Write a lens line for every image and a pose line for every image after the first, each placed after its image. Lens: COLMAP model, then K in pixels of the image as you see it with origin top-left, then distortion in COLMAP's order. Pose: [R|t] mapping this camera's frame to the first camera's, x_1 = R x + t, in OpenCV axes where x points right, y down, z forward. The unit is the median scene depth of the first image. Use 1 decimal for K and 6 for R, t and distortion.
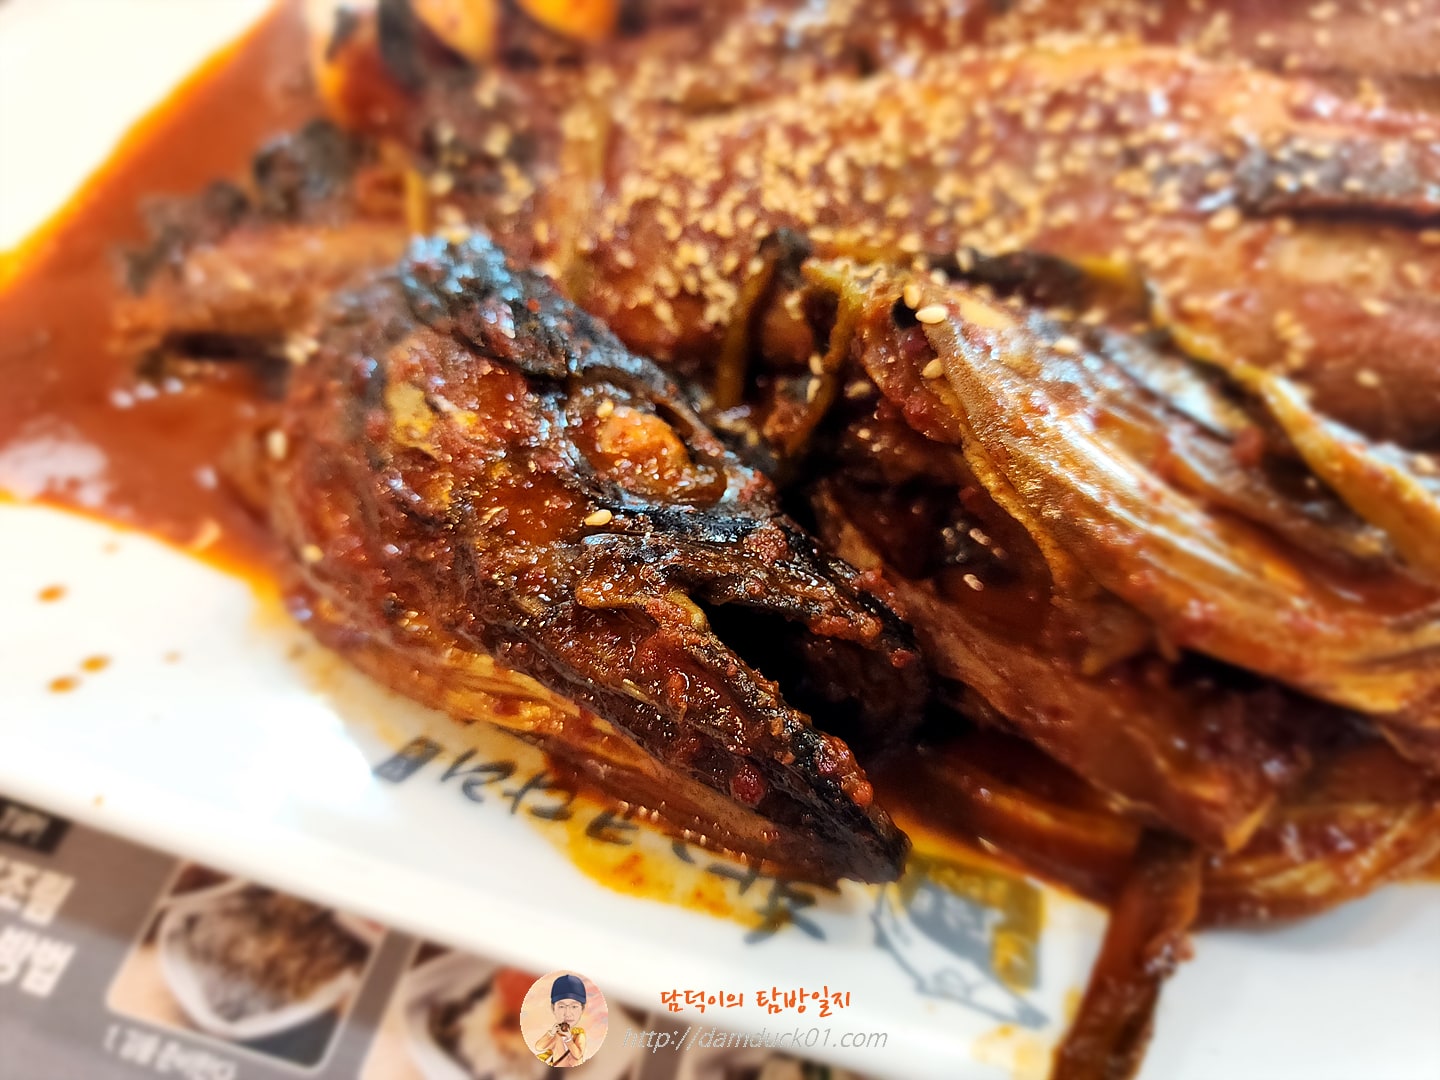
lens RADIAL K [[1048.2, 0, 720.0], [0, 1048.2, 540.0], [0, 0, 1]] dist [-0.043903, 0.002963]
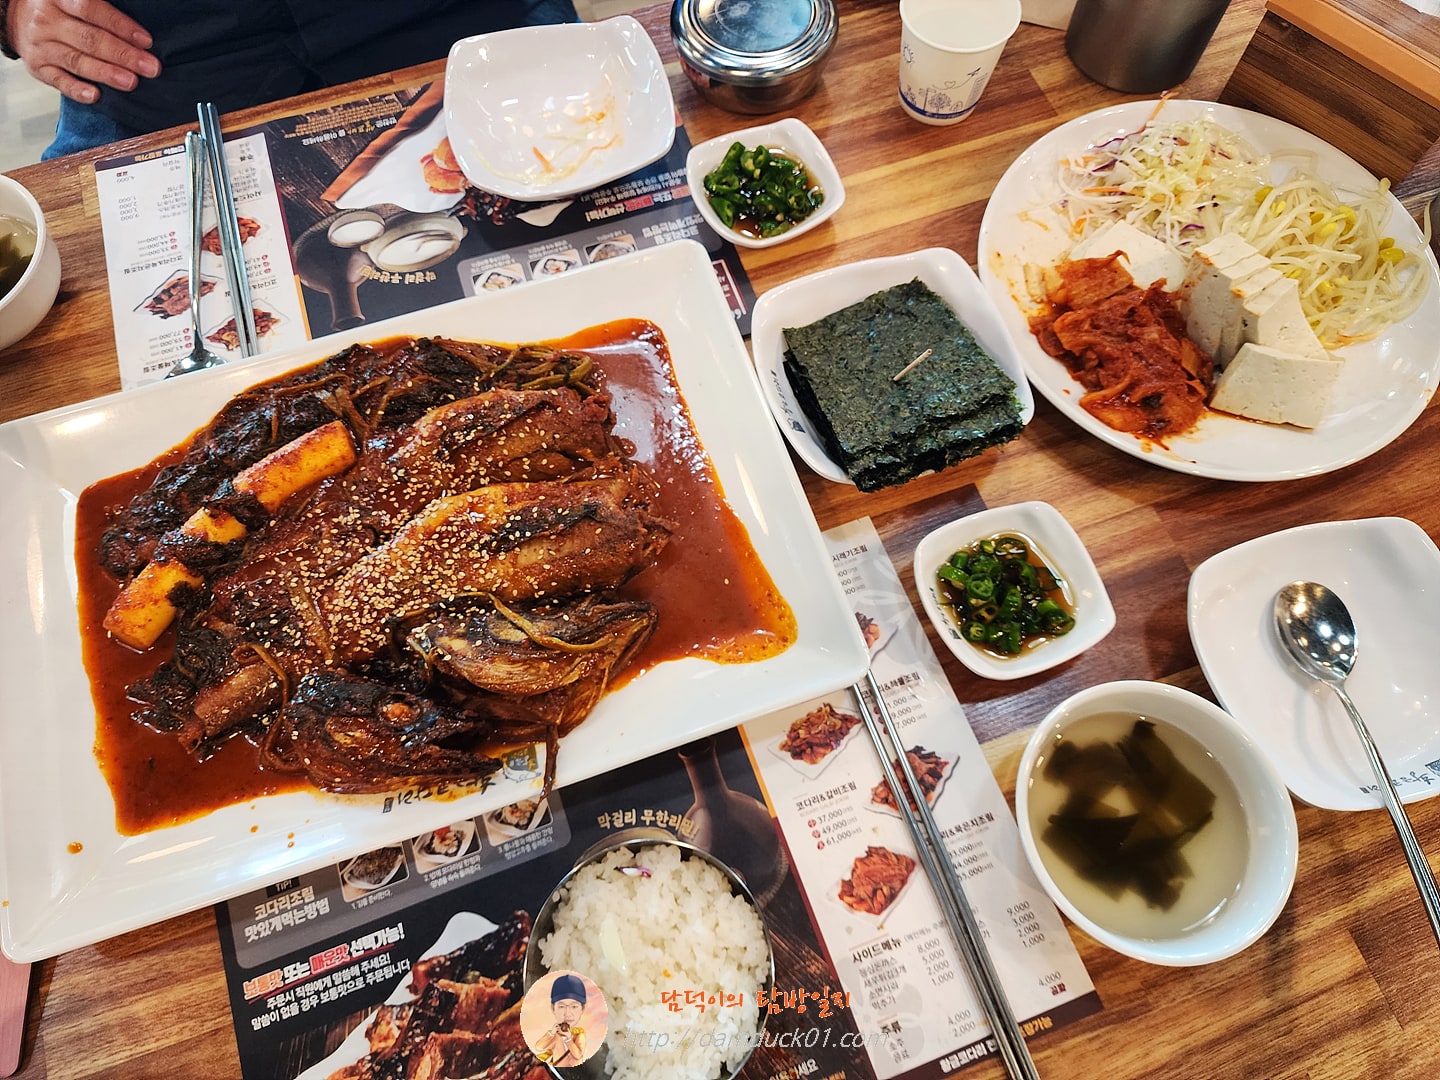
lens RADIAL K [[979.4, 0, 720.0], [0, 979.4, 540.0], [0, 0, 1]] dist [-0.001285, 0.000147]
pose [[0.812955, -0.514740, 0.272300, 0.246883], [0.432515, 0.846833, 0.309525, -1.286027], [-0.389918, -0.133856, 0.911069, -2.846449]]
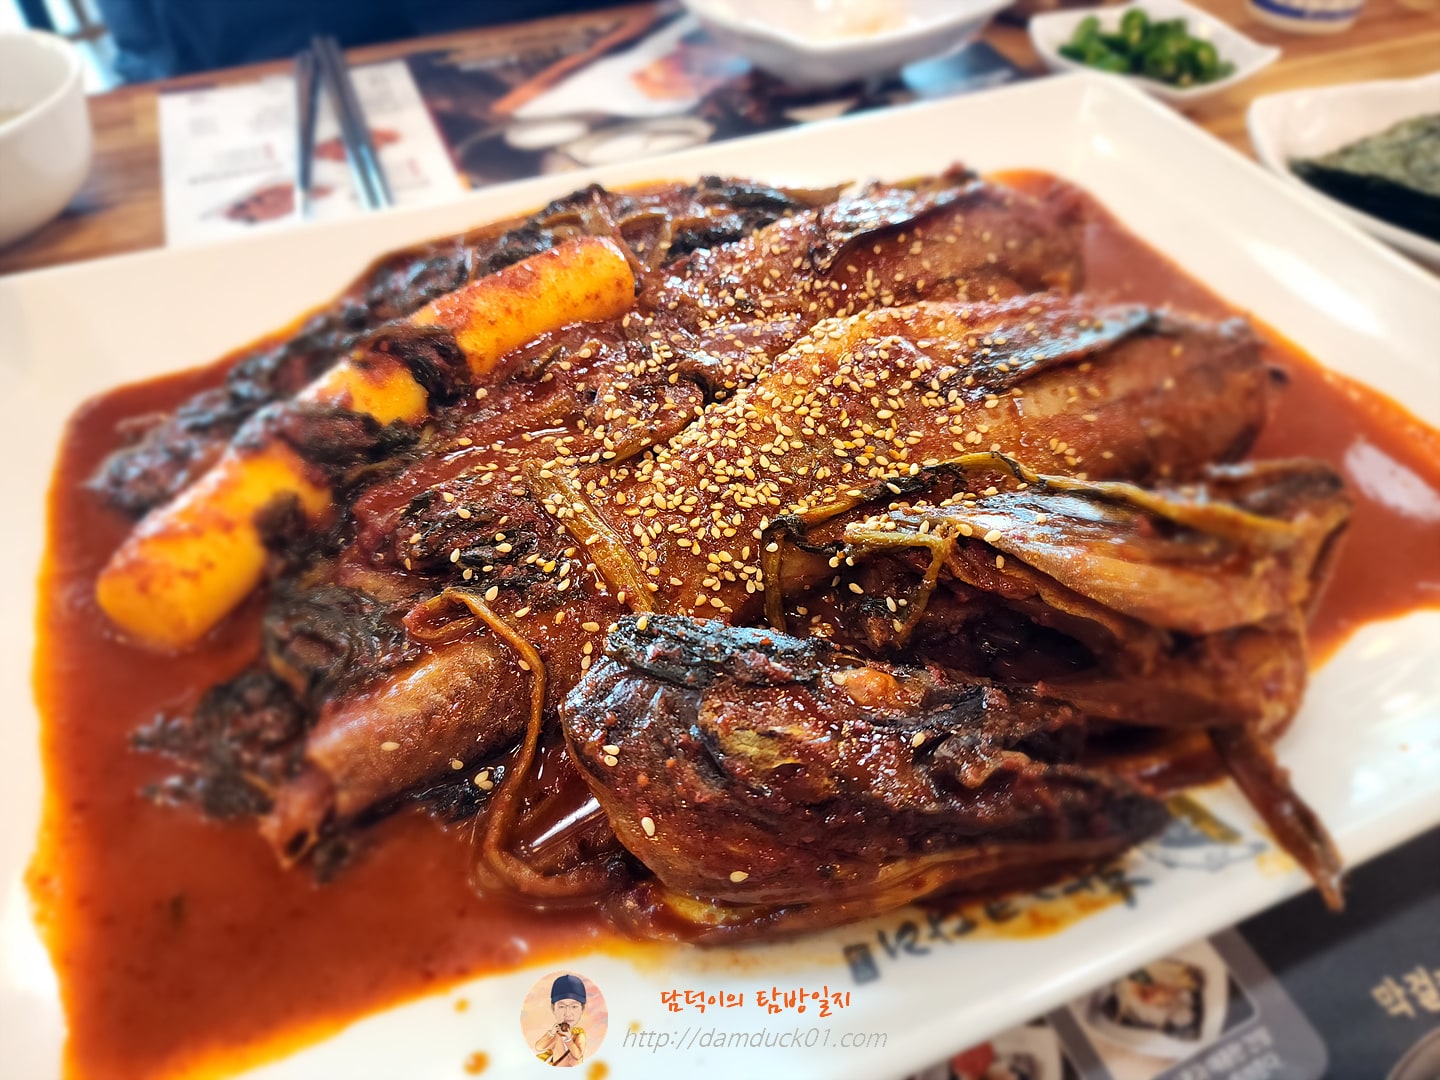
lens RADIAL K [[1003.2, 0, 720.0], [0, 1003.2, 540.0], [0, 0, 1]] dist [0.031532, -0.049973]
pose [[0.776019, -0.429616, 0.461763, -0.833977], [0.479411, 0.877525, 0.010756, -0.402672], [-0.409830, 0.213027, 0.886938, -0.265437]]
